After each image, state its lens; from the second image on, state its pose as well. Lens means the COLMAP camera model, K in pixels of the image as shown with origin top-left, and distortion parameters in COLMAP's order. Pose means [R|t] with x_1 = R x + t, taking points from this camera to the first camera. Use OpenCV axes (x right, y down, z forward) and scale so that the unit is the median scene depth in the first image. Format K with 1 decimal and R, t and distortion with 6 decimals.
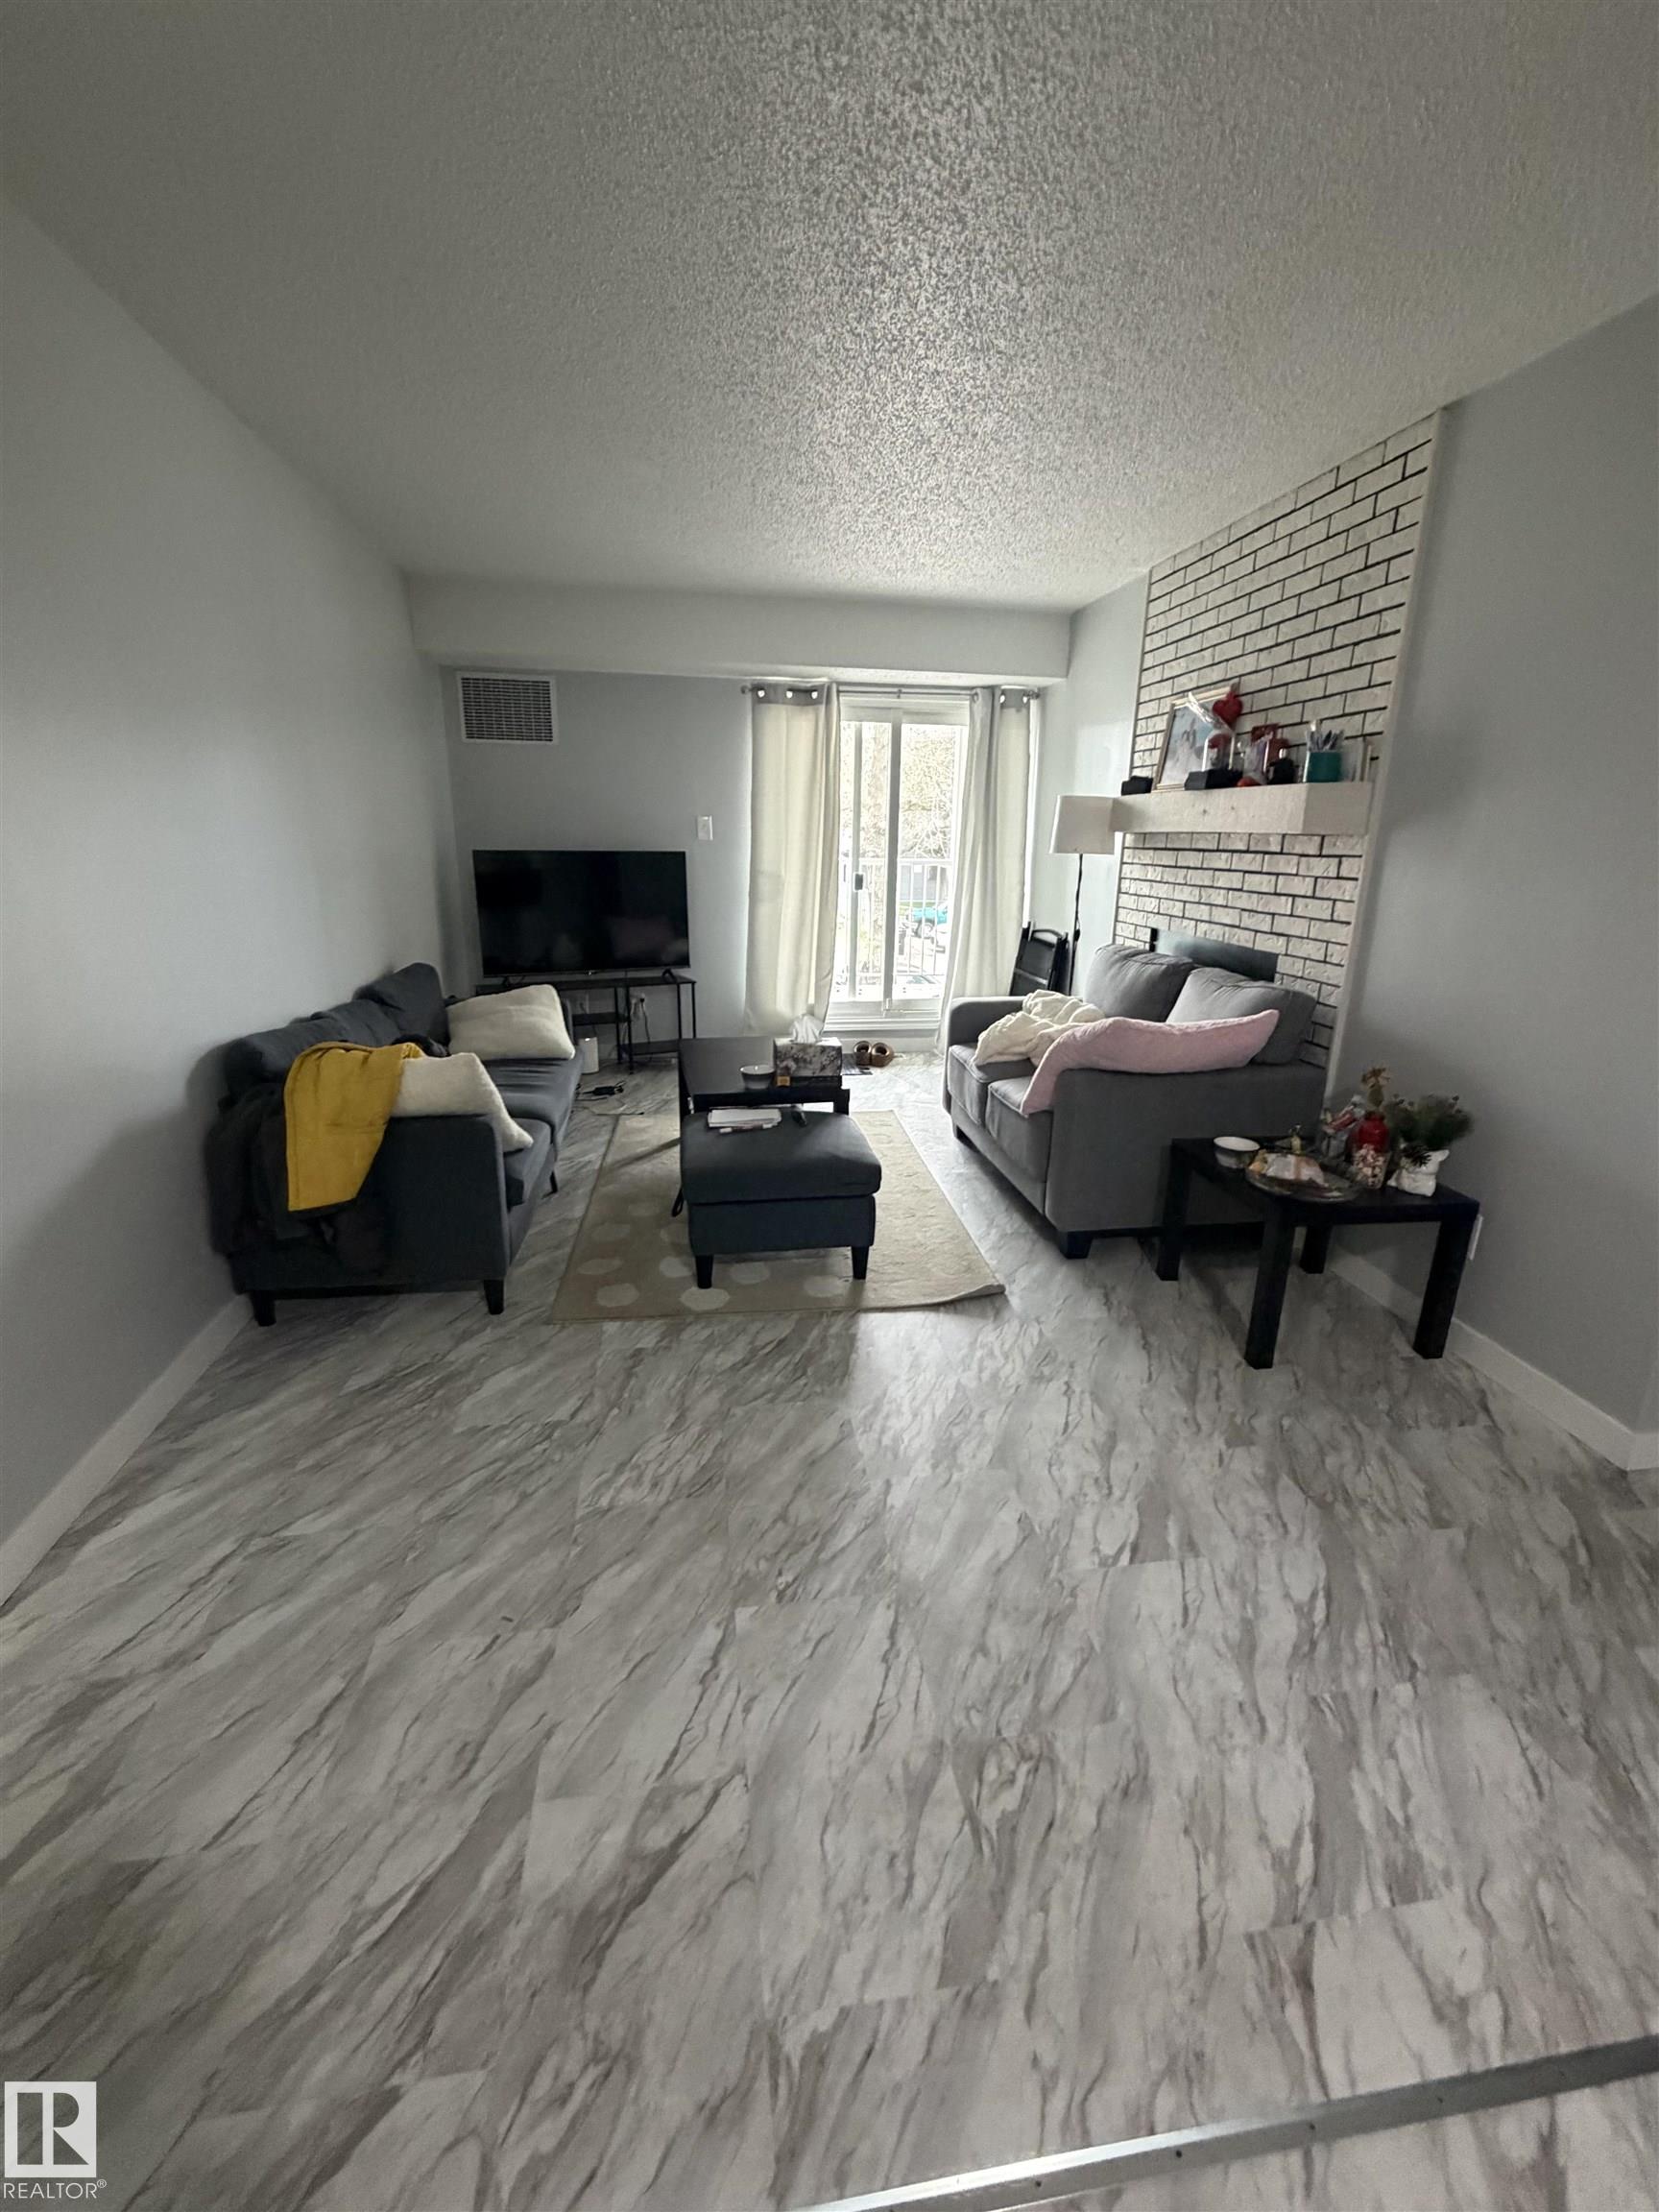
lens RADIAL K [[933.7, 0, 834.8], [0, 933.7, 1113.0], [0, 0, 1]] dist [-0.000177, 0.000168]
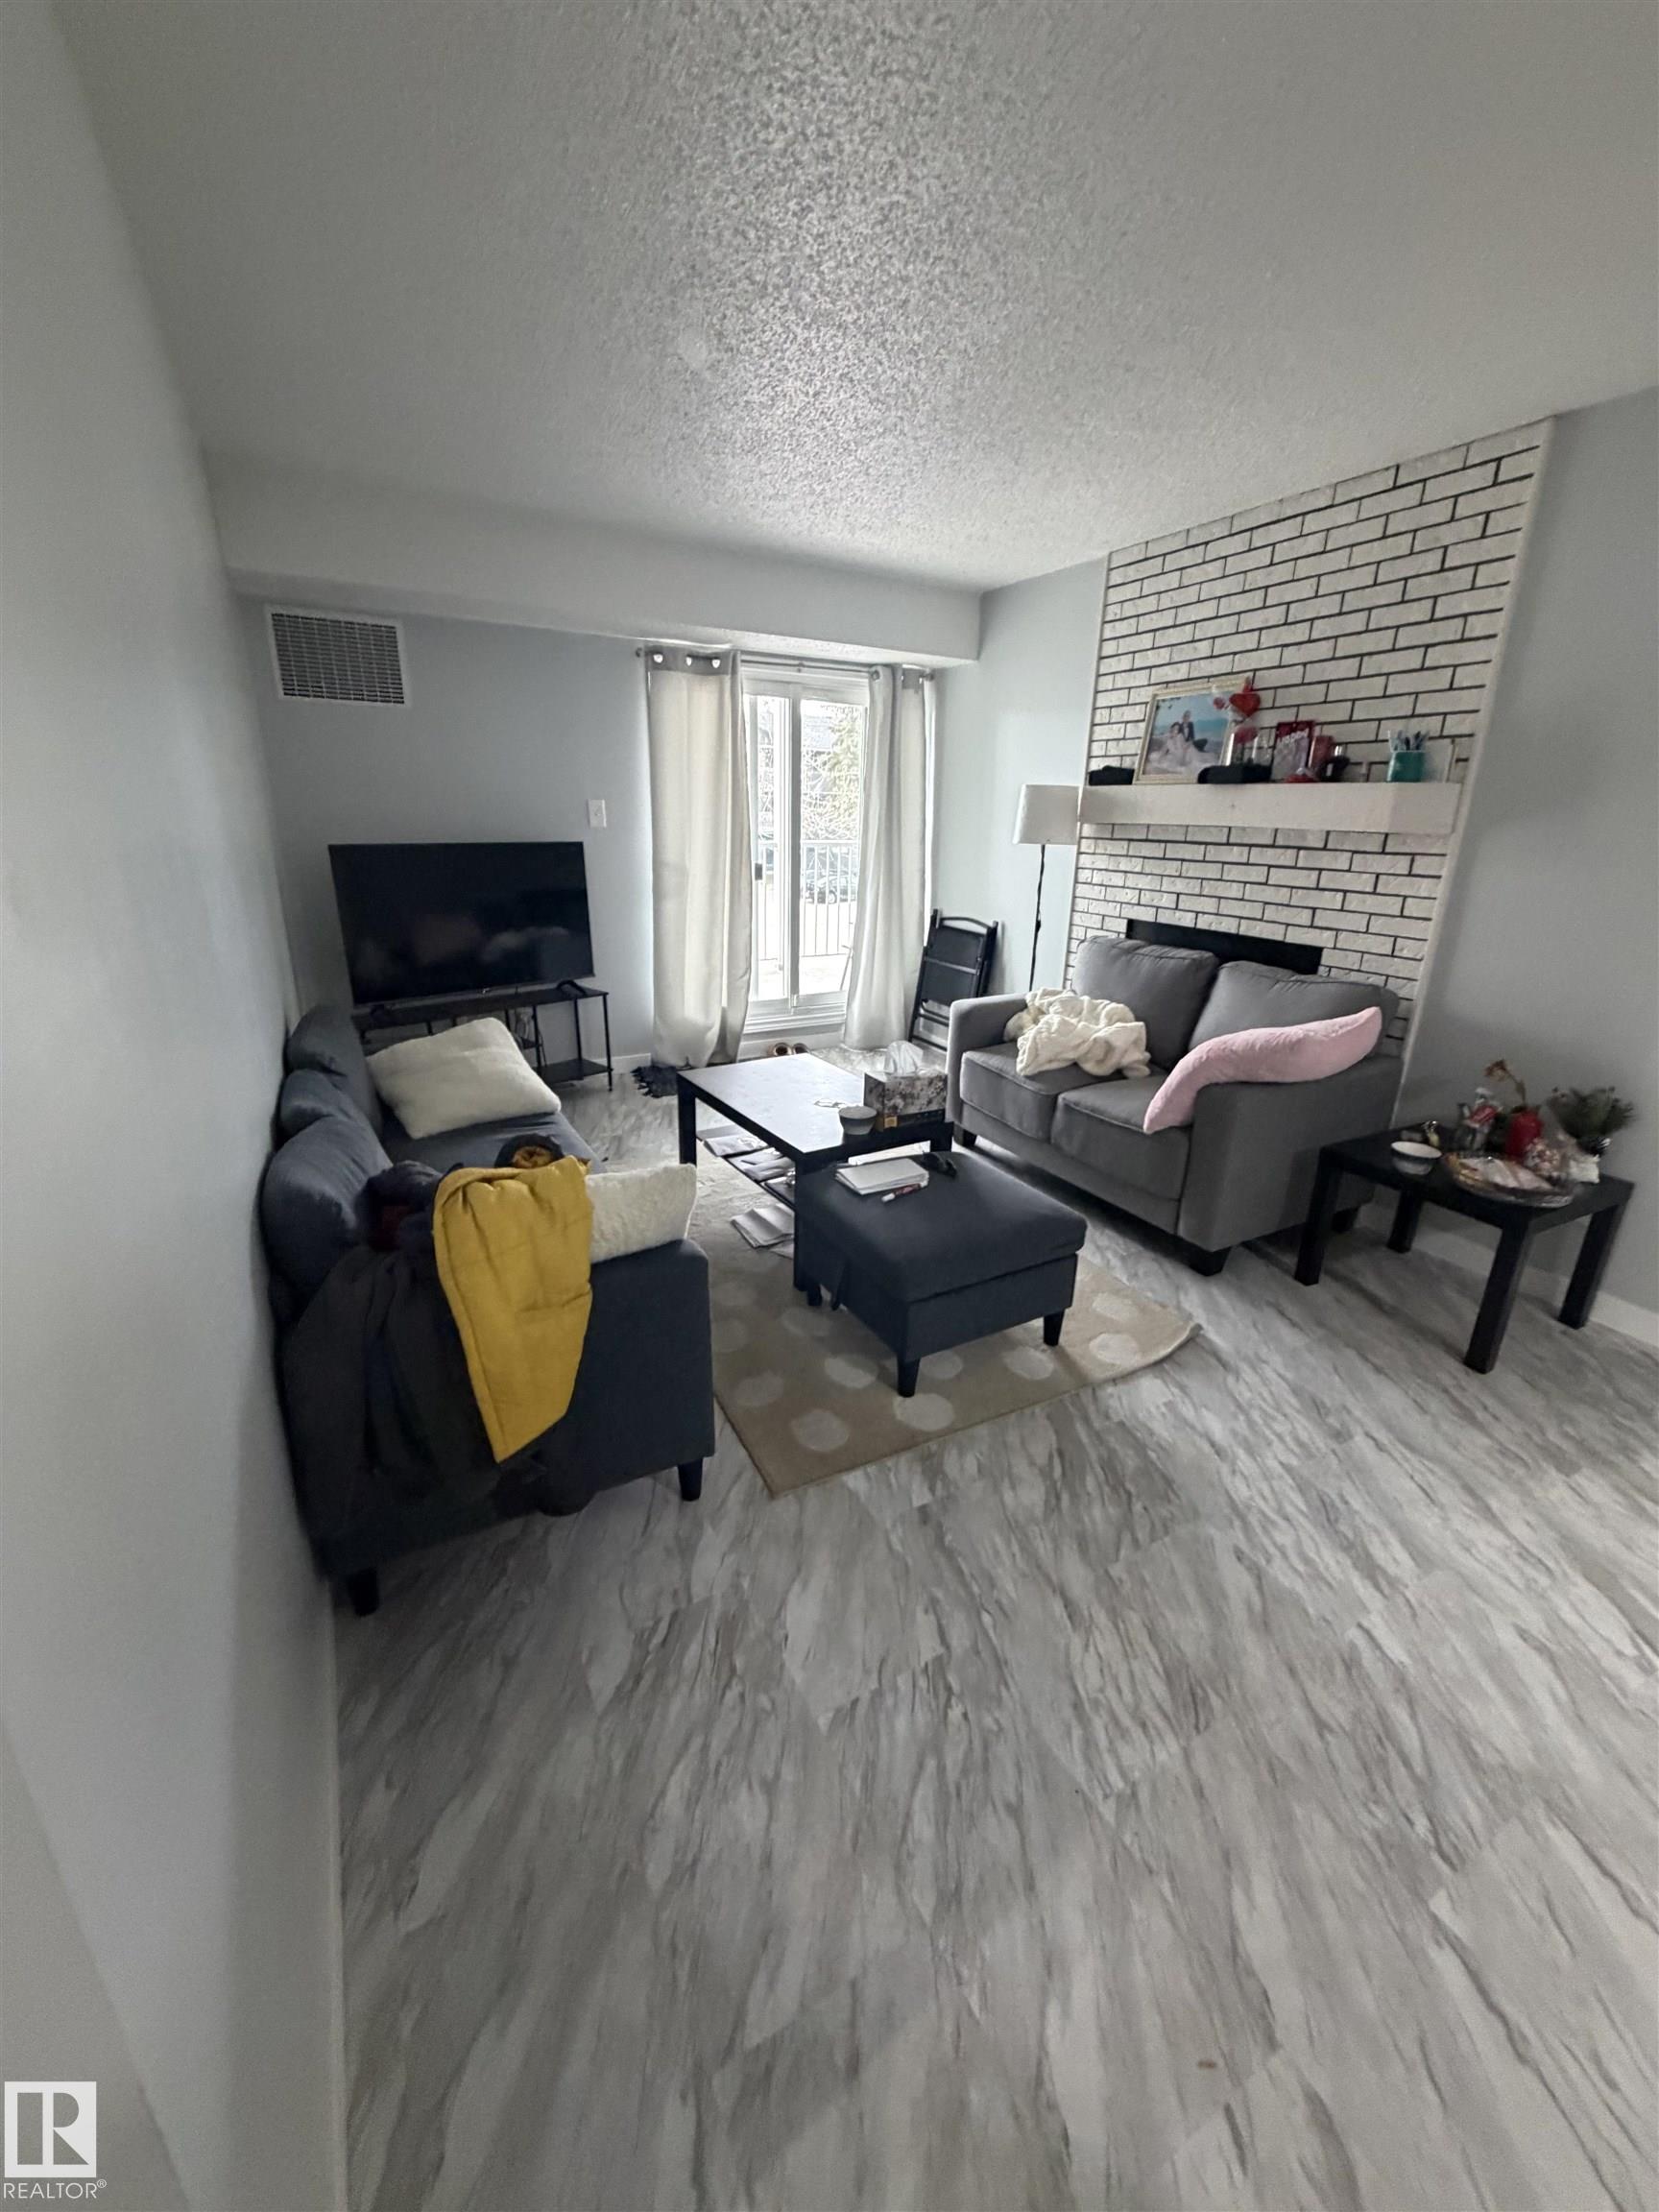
lens RADIAL K [[875.3, 0, 829.5], [0, 875.3, 1106.0], [0, 0, 1]] dist [-0.001196, -0.000089]
pose [[0.940183, -0.105861, 0.323804, -0.359410], [0.092804, 0.994134, 0.055548, -0.096940], [-0.327784, -0.022175, 0.944492, 0.251894]]
